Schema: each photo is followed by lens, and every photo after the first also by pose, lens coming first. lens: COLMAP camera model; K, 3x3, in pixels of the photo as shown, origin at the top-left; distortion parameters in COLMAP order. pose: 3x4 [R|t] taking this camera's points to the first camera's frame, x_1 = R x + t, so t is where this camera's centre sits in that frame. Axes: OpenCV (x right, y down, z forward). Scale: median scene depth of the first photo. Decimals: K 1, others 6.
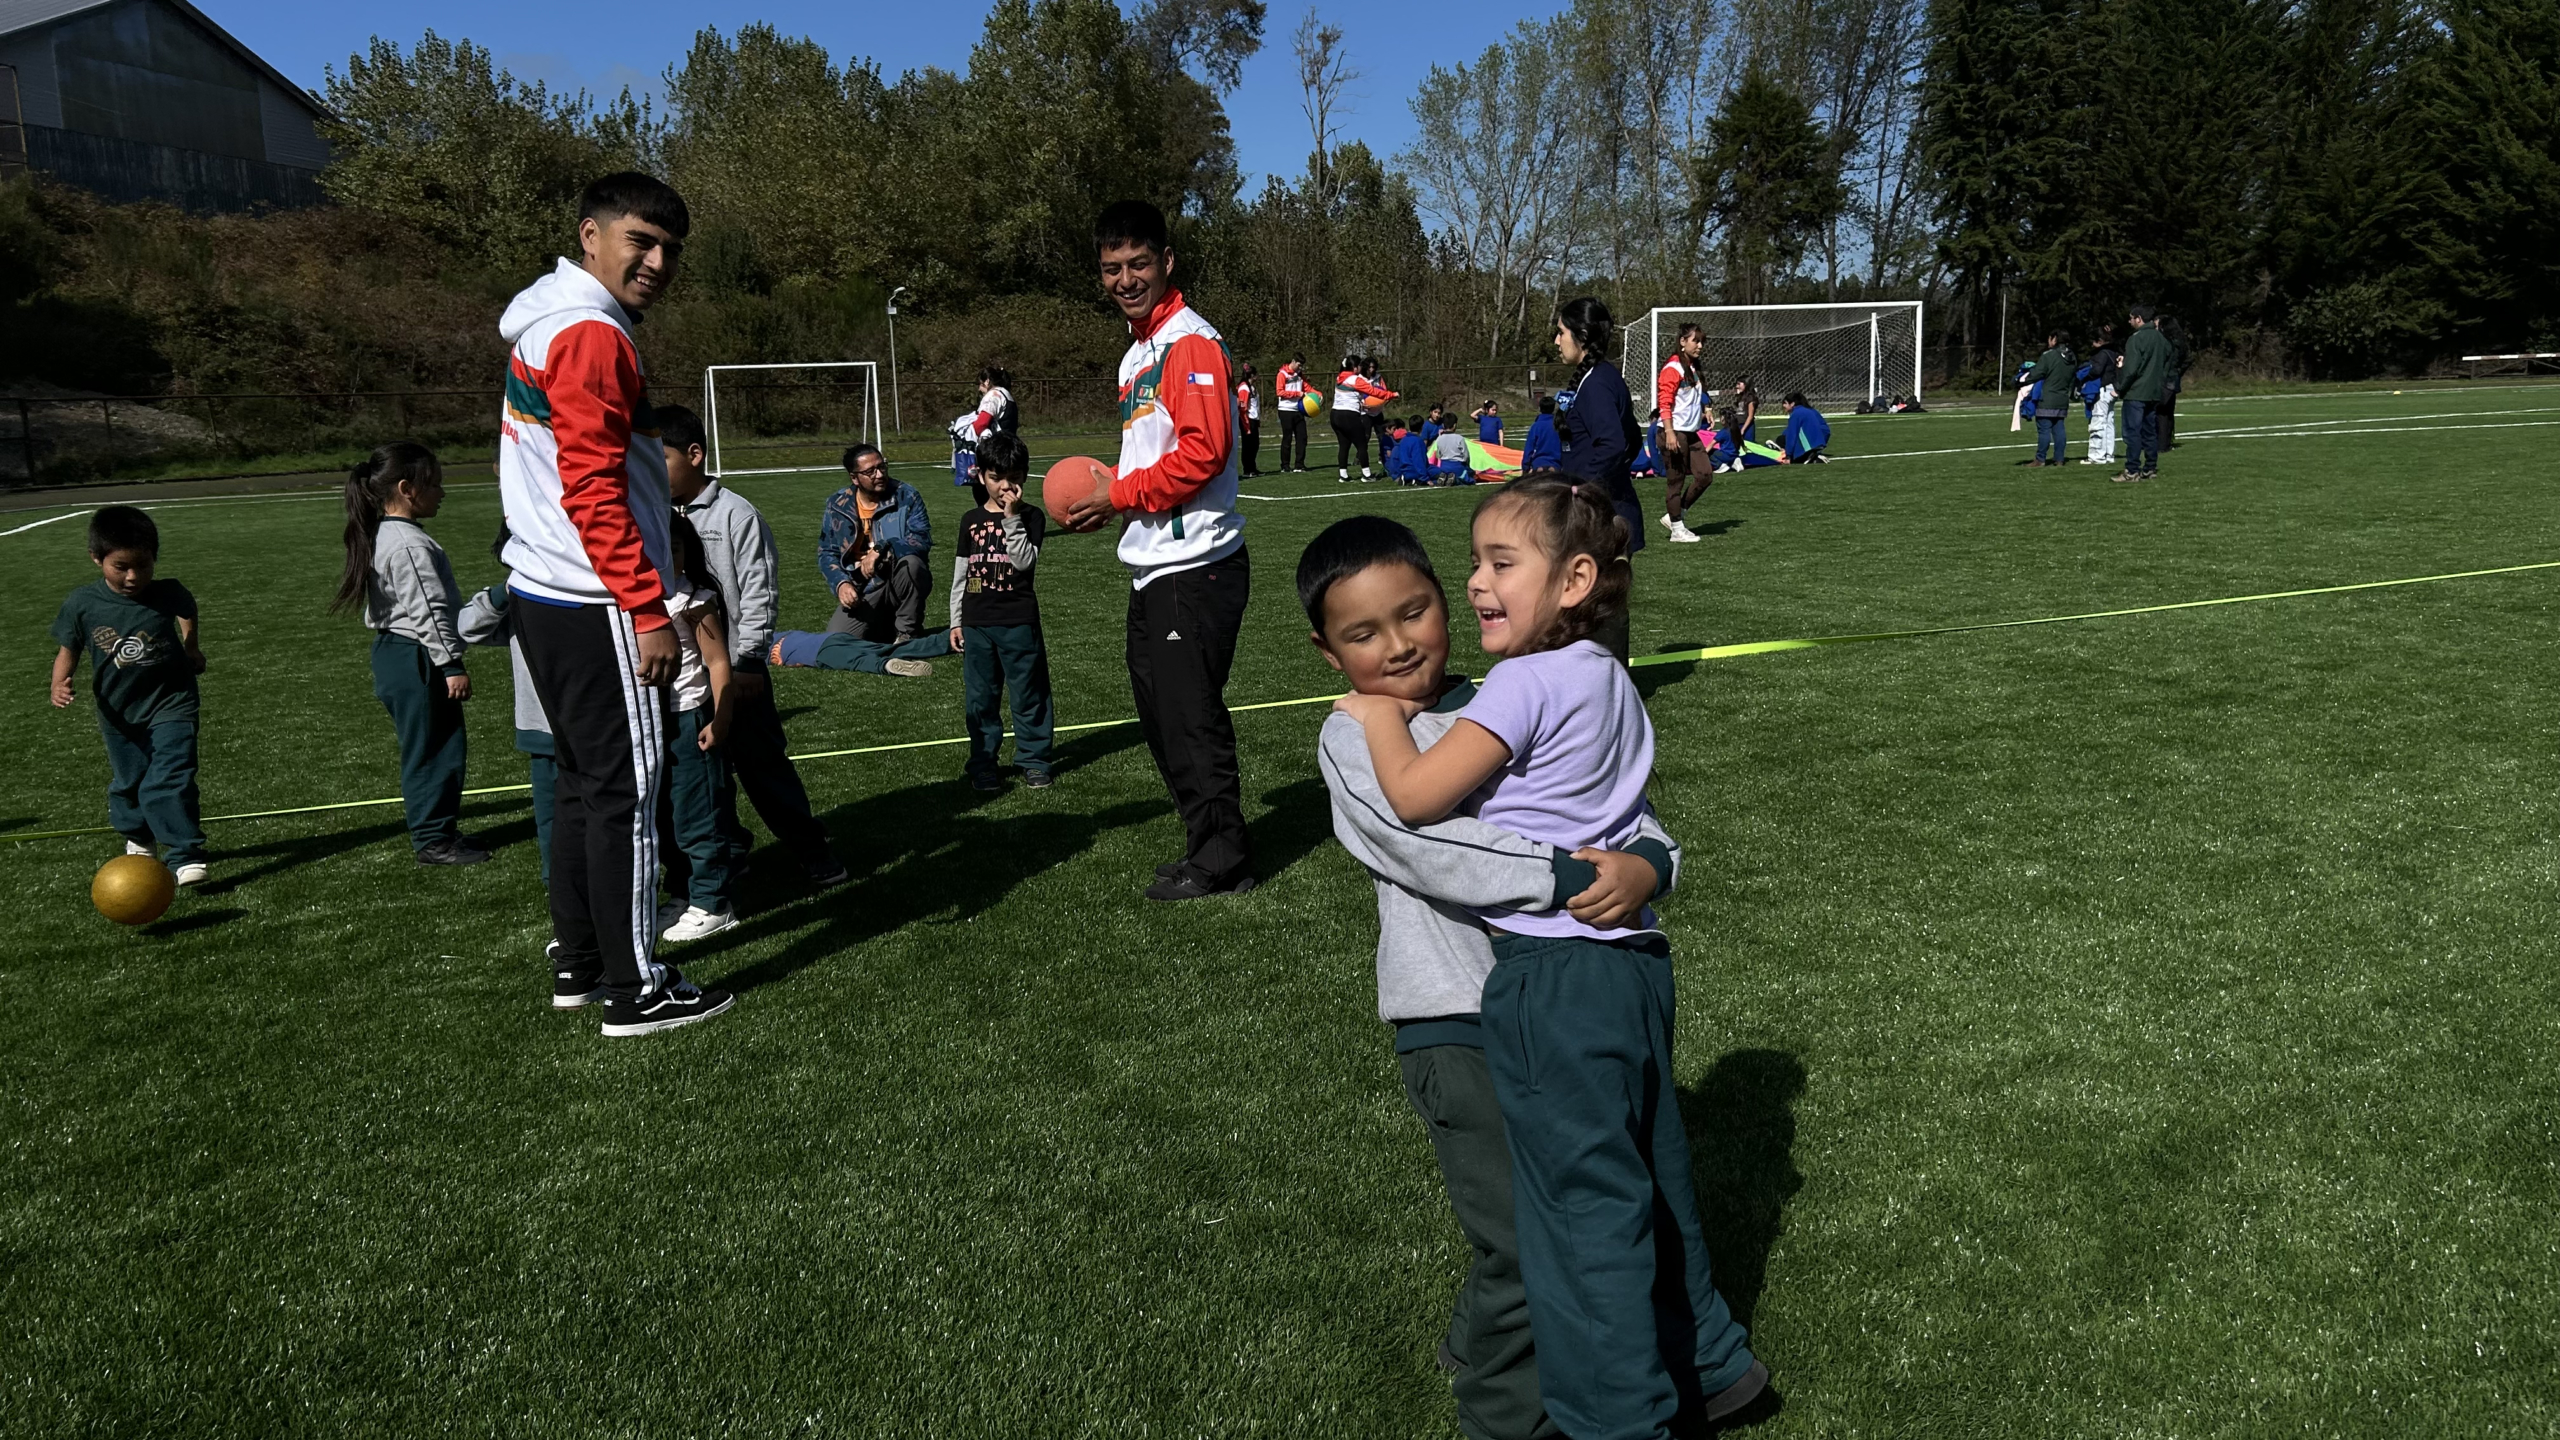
lens RADIAL K [[1916.4, 0, 1315.9], [0, 1916.4, 724.2], [0, 0, 1]] dist [0.072616, -0.060248]
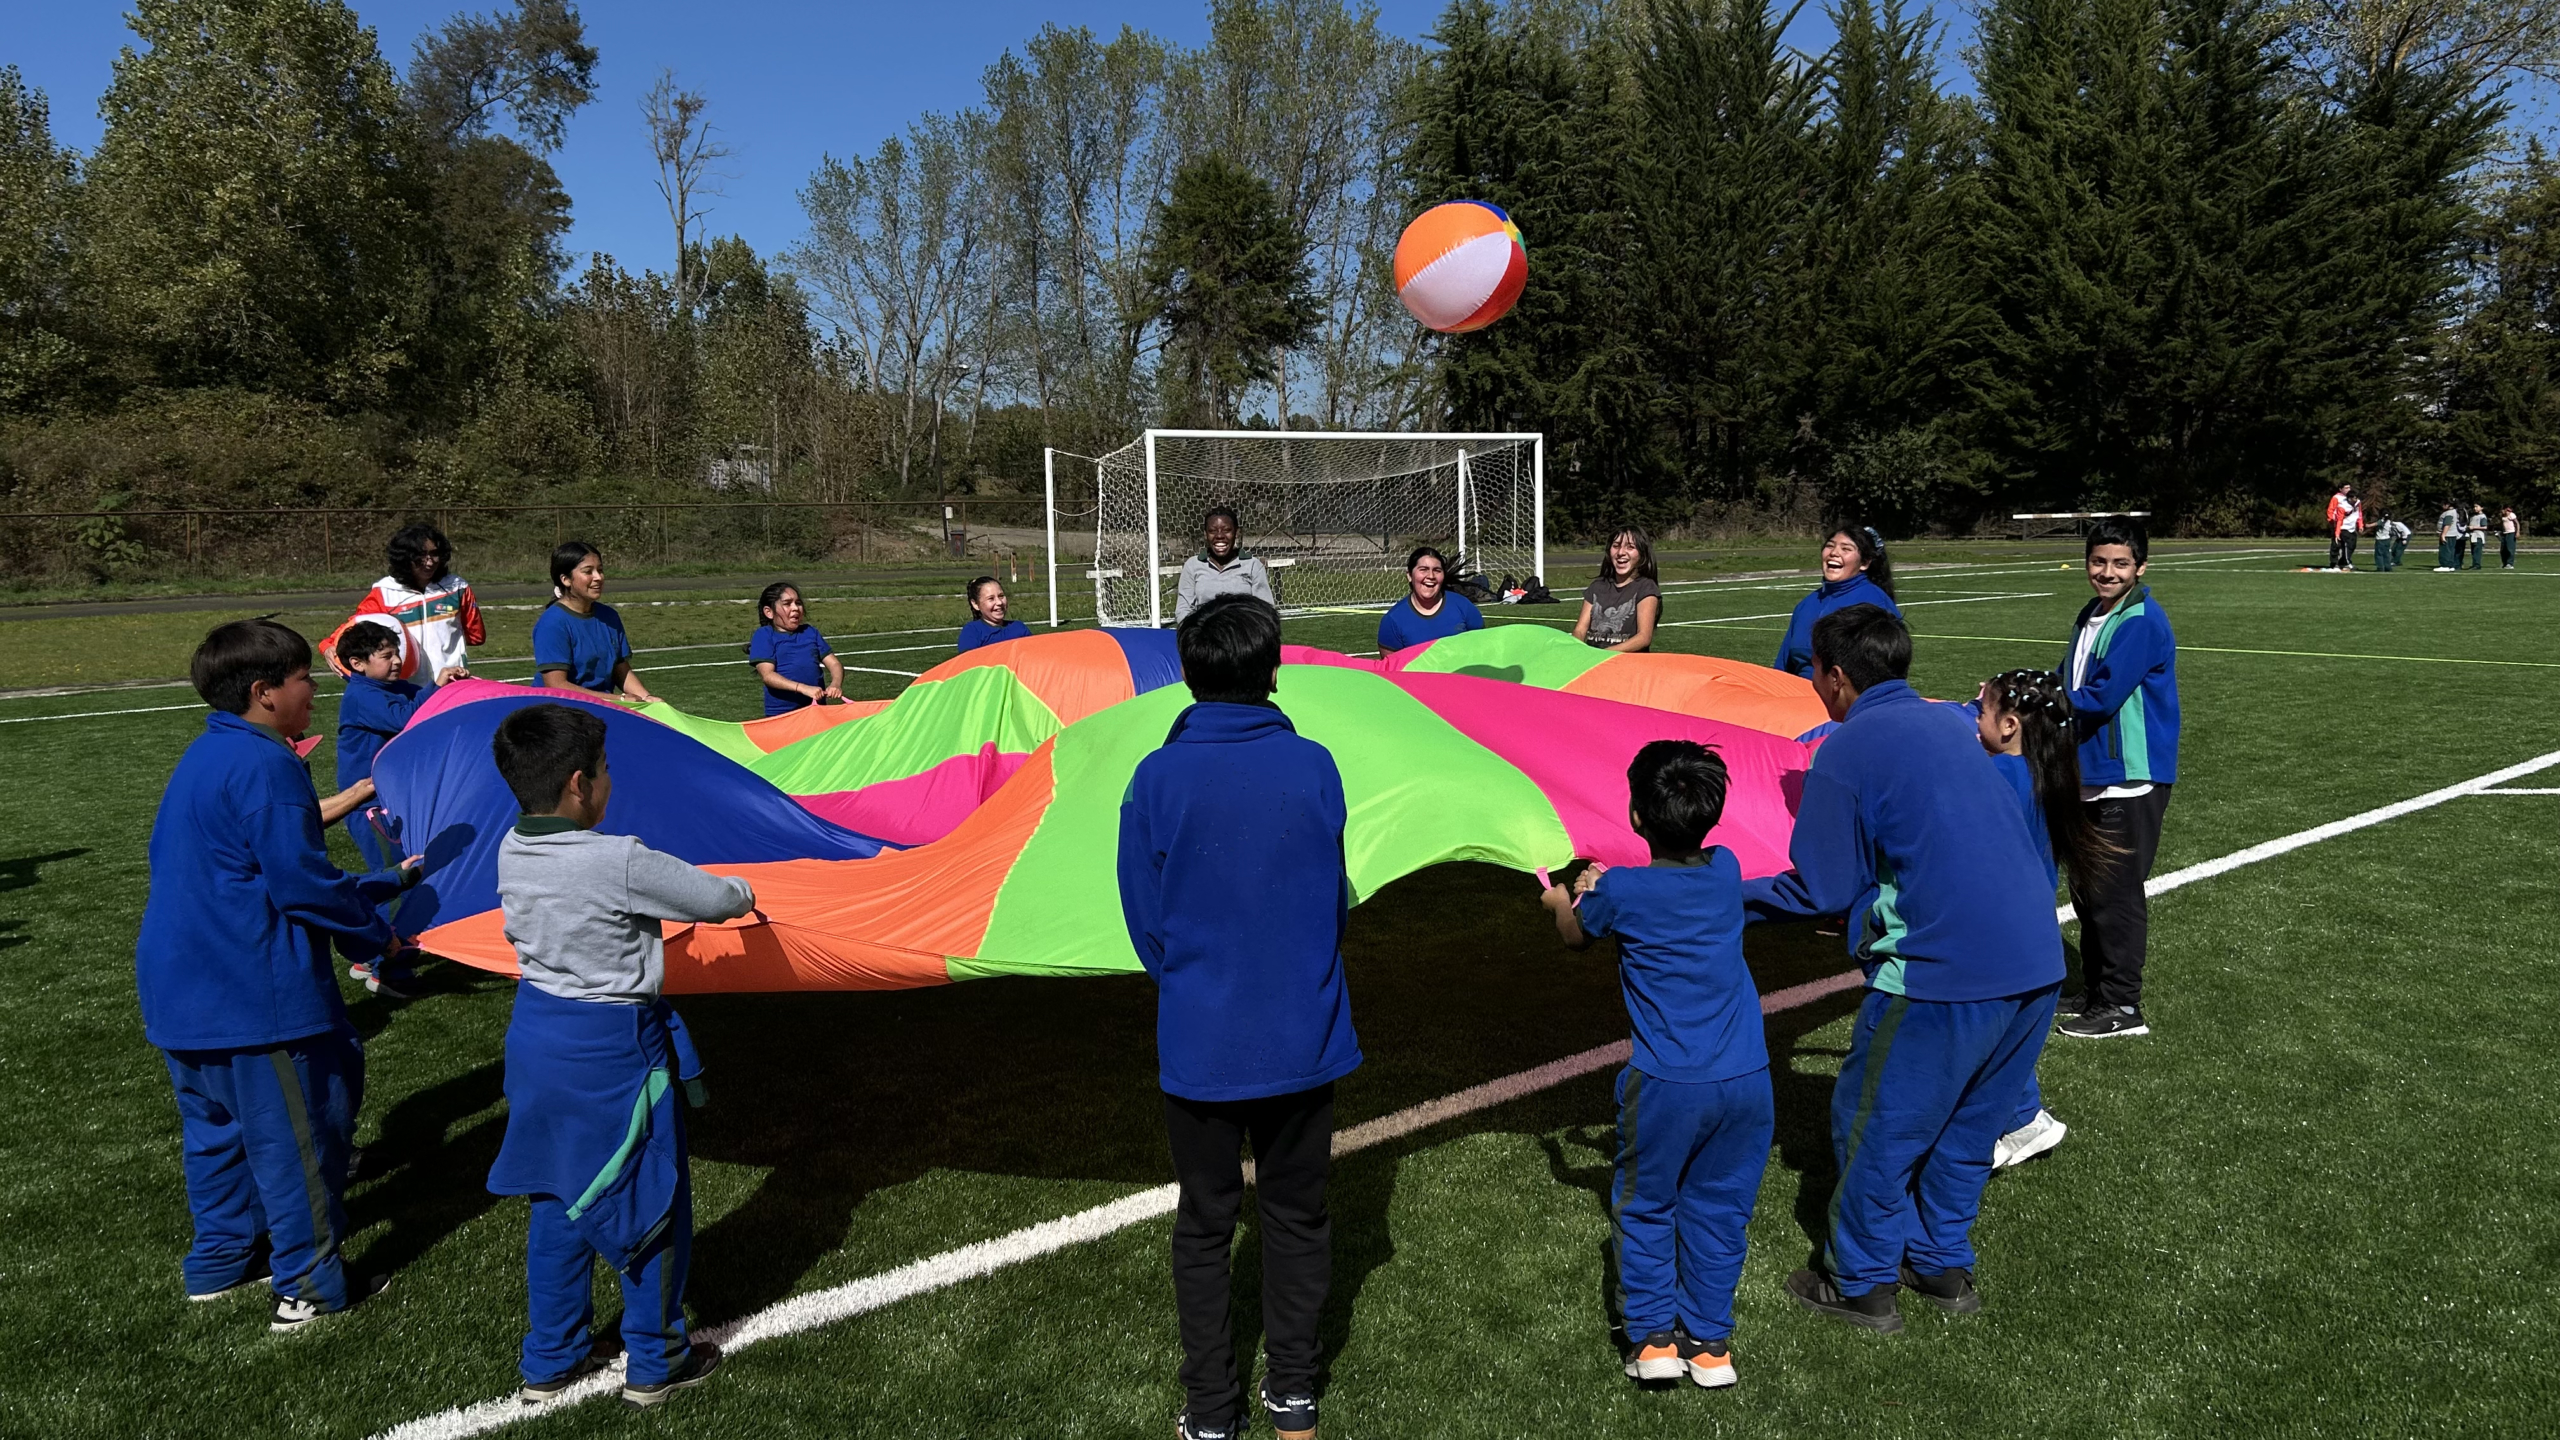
lens RADIAL K [[1916.4, 0, 1315.9], [0, 1916.4, 724.2], [0, 0, 1]] dist [0.072616, -0.060248]
pose [[0.956304, -0.019095, 0.291751, 0.026905], [0.037815, 0.997561, -0.058661, -0.045660], [-0.289919, 0.067131, 0.954694, 0.221117]]
